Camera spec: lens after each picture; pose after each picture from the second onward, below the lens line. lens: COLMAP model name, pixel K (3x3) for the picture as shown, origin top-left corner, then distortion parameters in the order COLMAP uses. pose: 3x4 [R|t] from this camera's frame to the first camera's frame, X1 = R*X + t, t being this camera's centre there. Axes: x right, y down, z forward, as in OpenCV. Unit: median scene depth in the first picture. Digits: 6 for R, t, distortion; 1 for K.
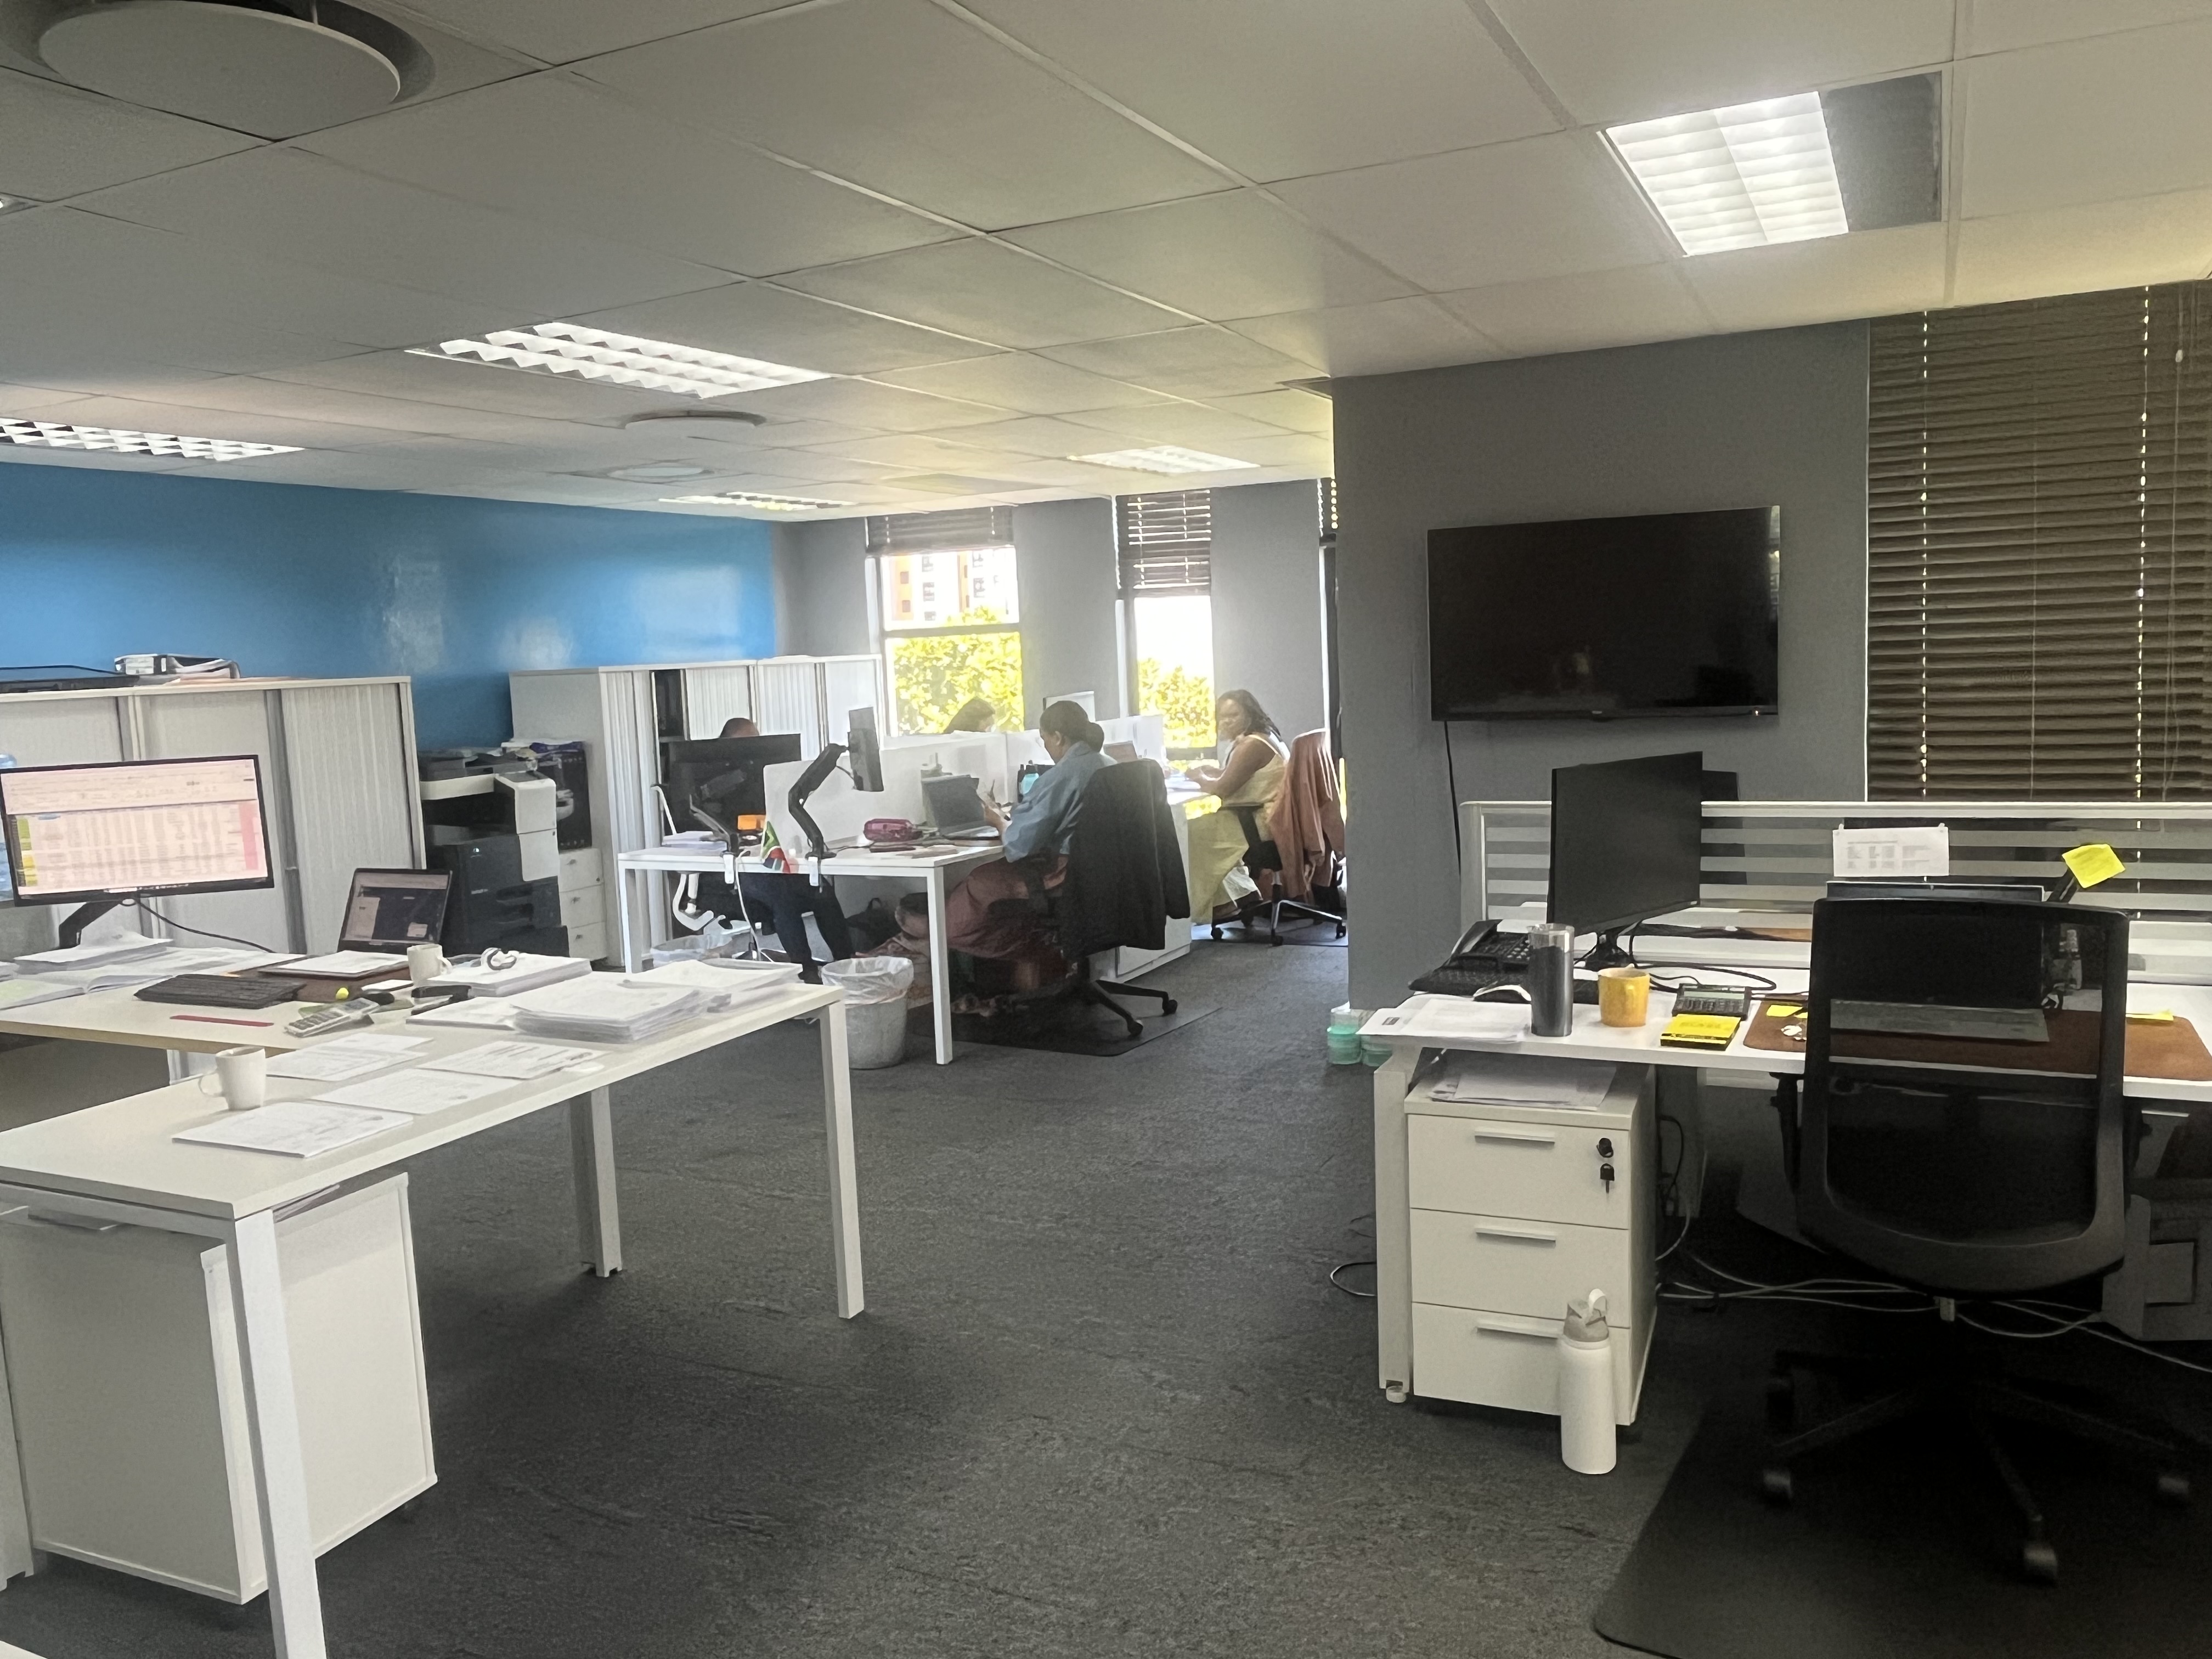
lens RADIAL K [[1629.7, 0, 1103.5], [0, 1629.7, 838.9], [0, 0, 1]] dist [-0.006572, 0.013443]
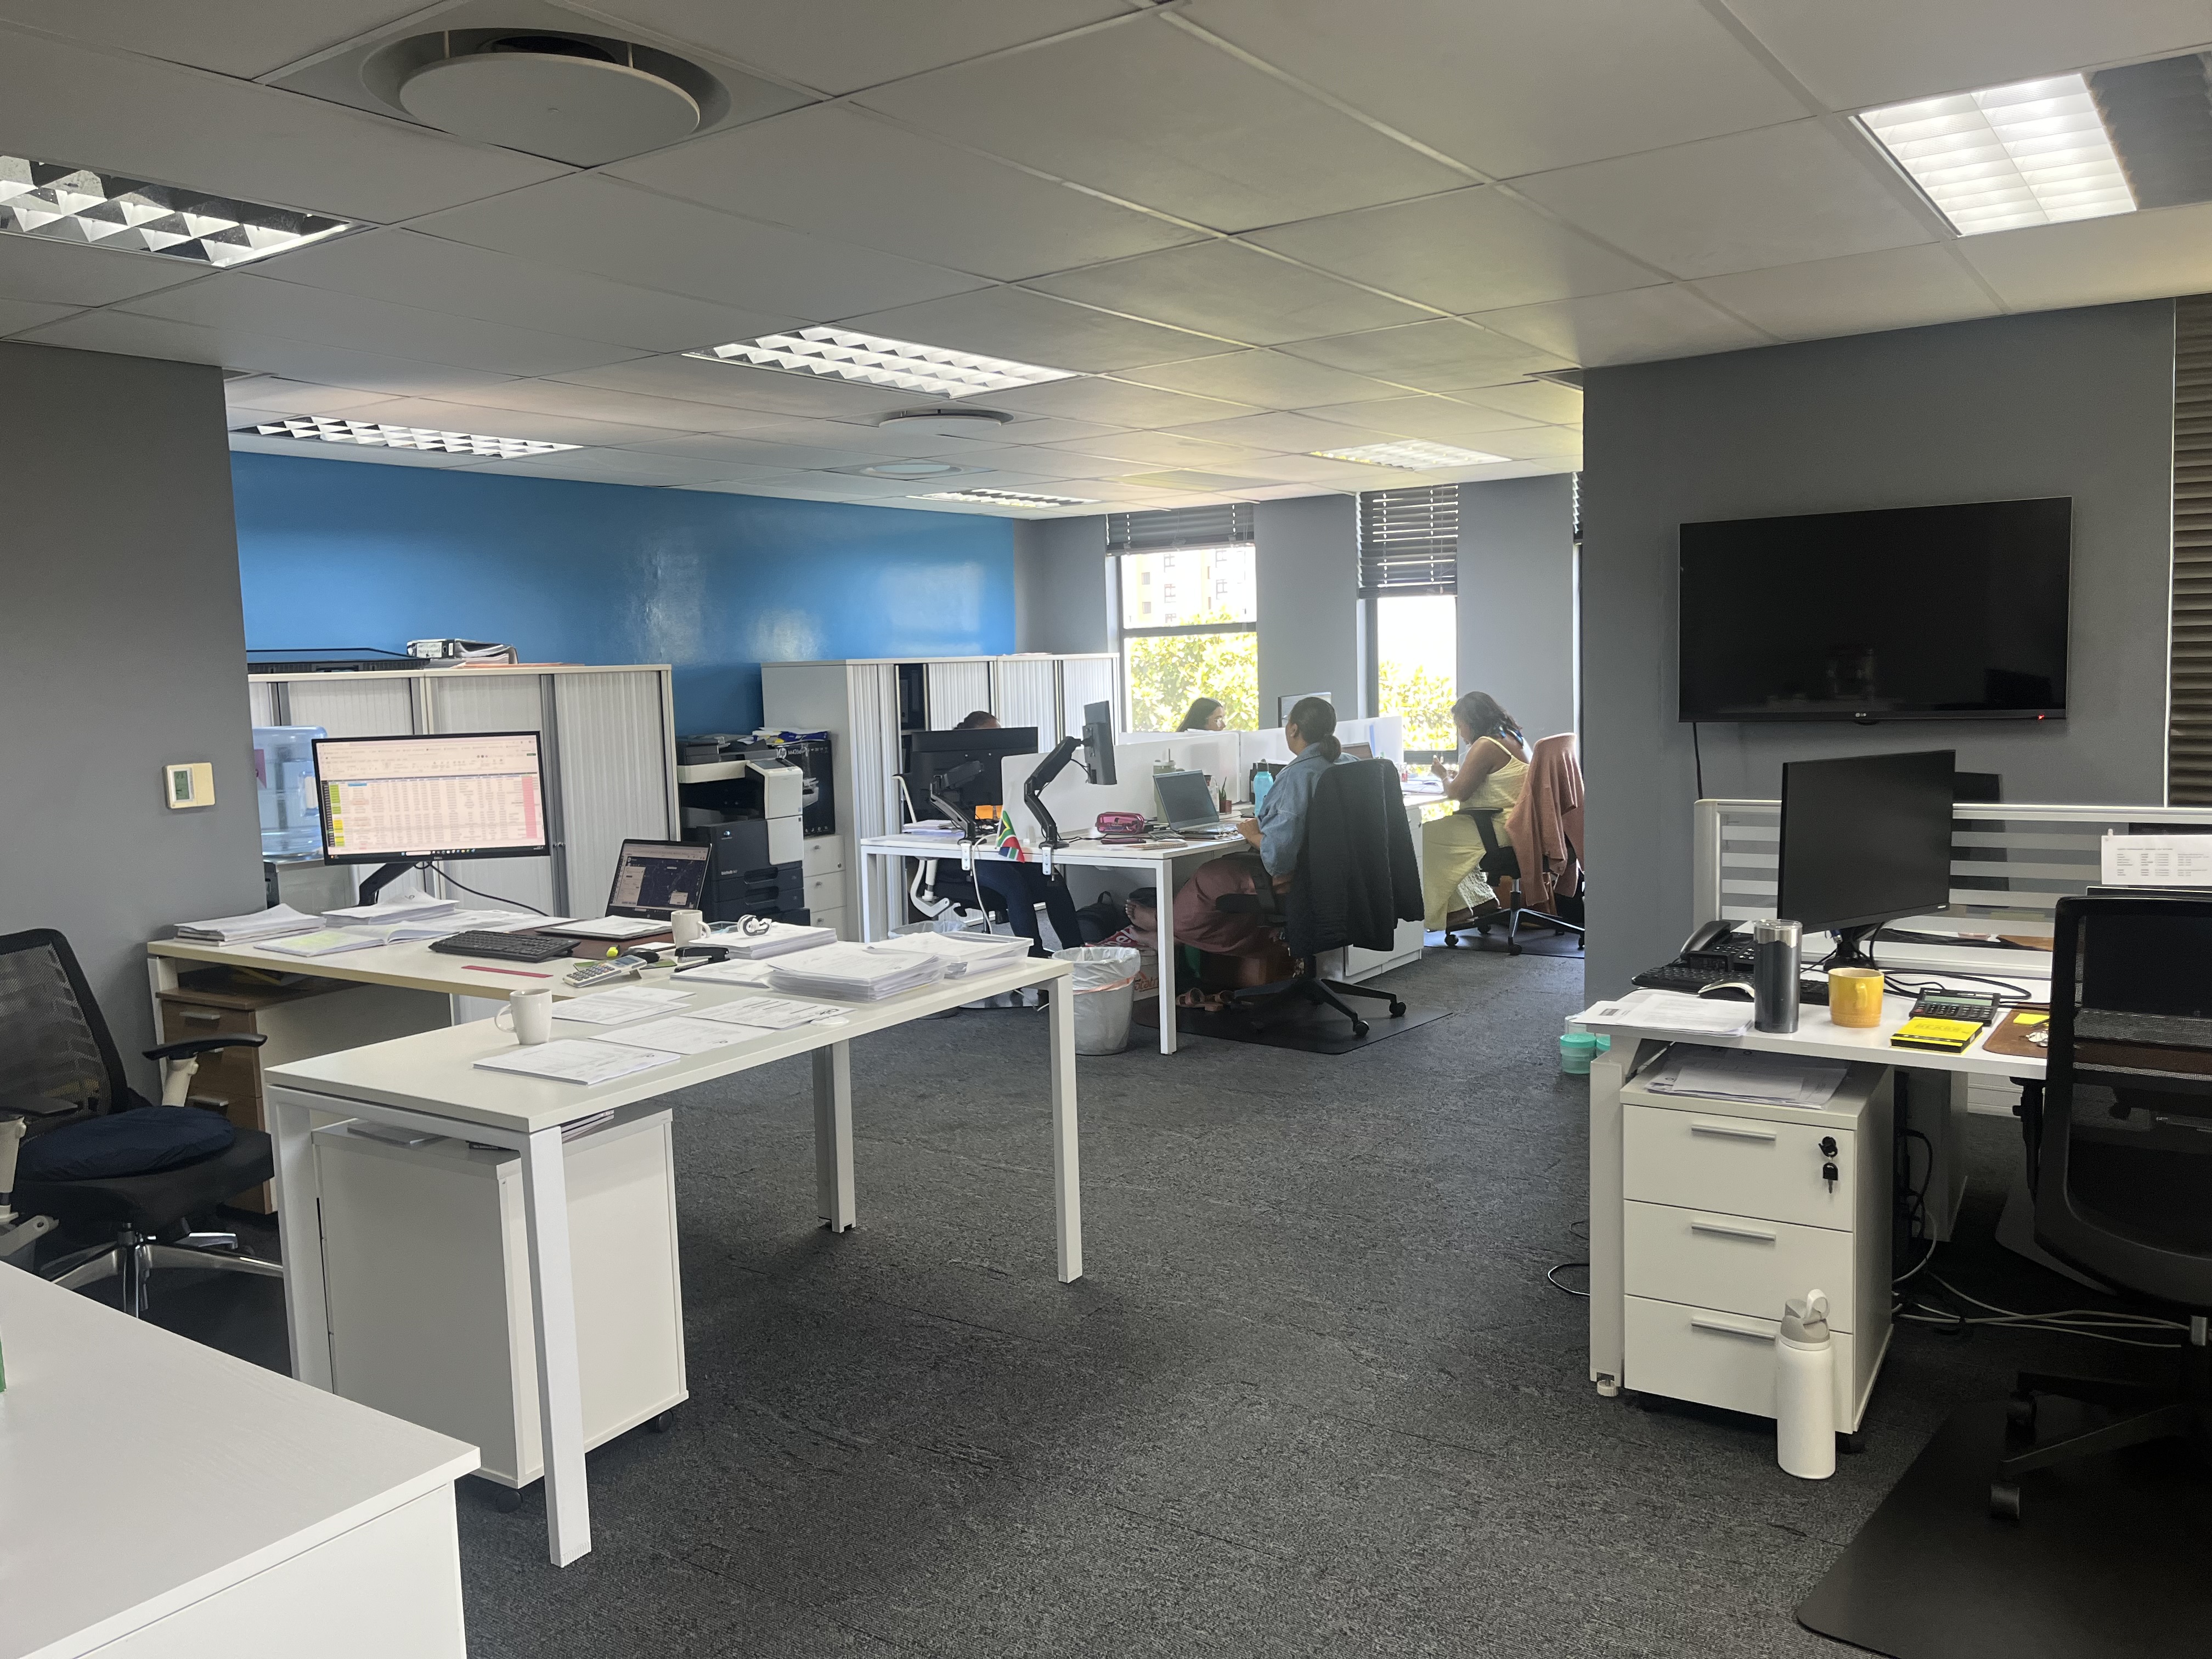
lens RADIAL K [[1680.9, 0, 1105.4], [0, 1680.9, 833.1], [0, 0, 1]] dist [0.086149, -0.112937]
pose [[0.989655, 0.027116, -0.140882, 0.009707], [-0.028395, 0.999572, -0.007078, 0.012982], [0.140629, 0.011005, 0.990001, -0.055553]]
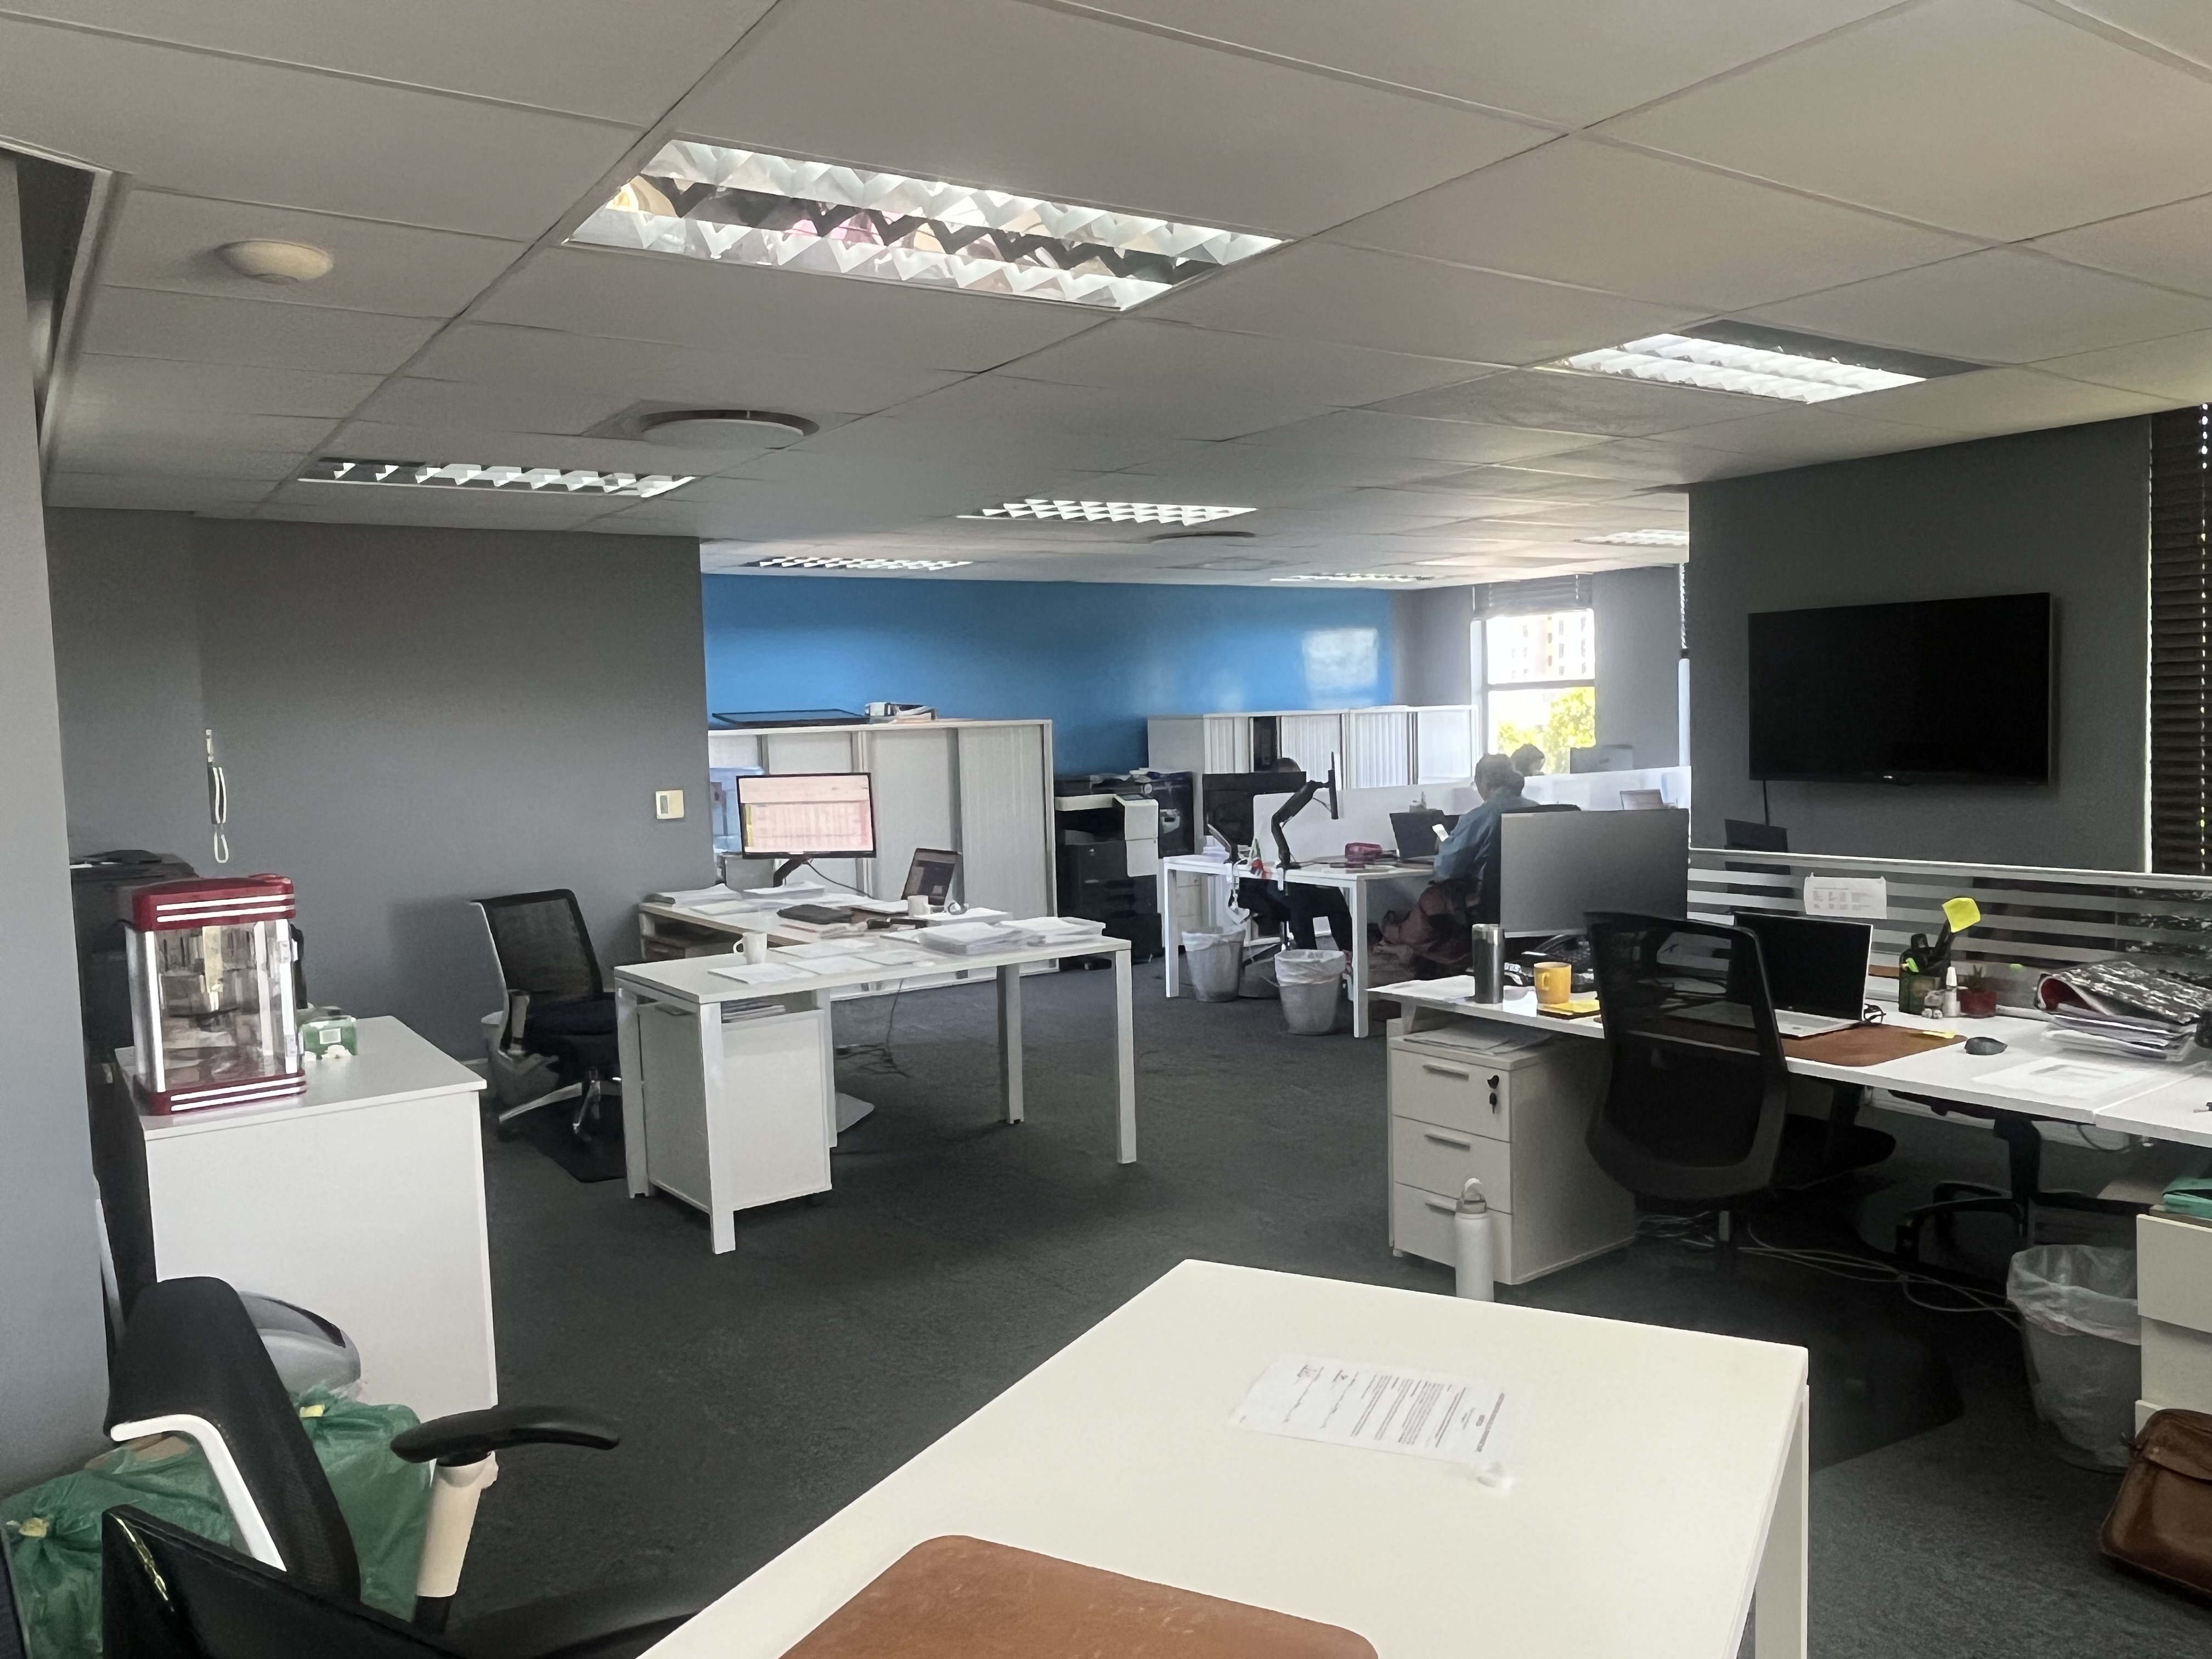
lens RADIAL K [[1629.7, 0, 1108.0], [0, 1629.7, 837.4], [0, 0, 1]] dist [-0.006572, 0.013443]
pose [[0.872756, 0.054190, -0.485140, 0.454684], [-0.065008, 0.997870, -0.005485, 0.004548], [0.483809, 0.036325, 0.874420, -0.270033]]
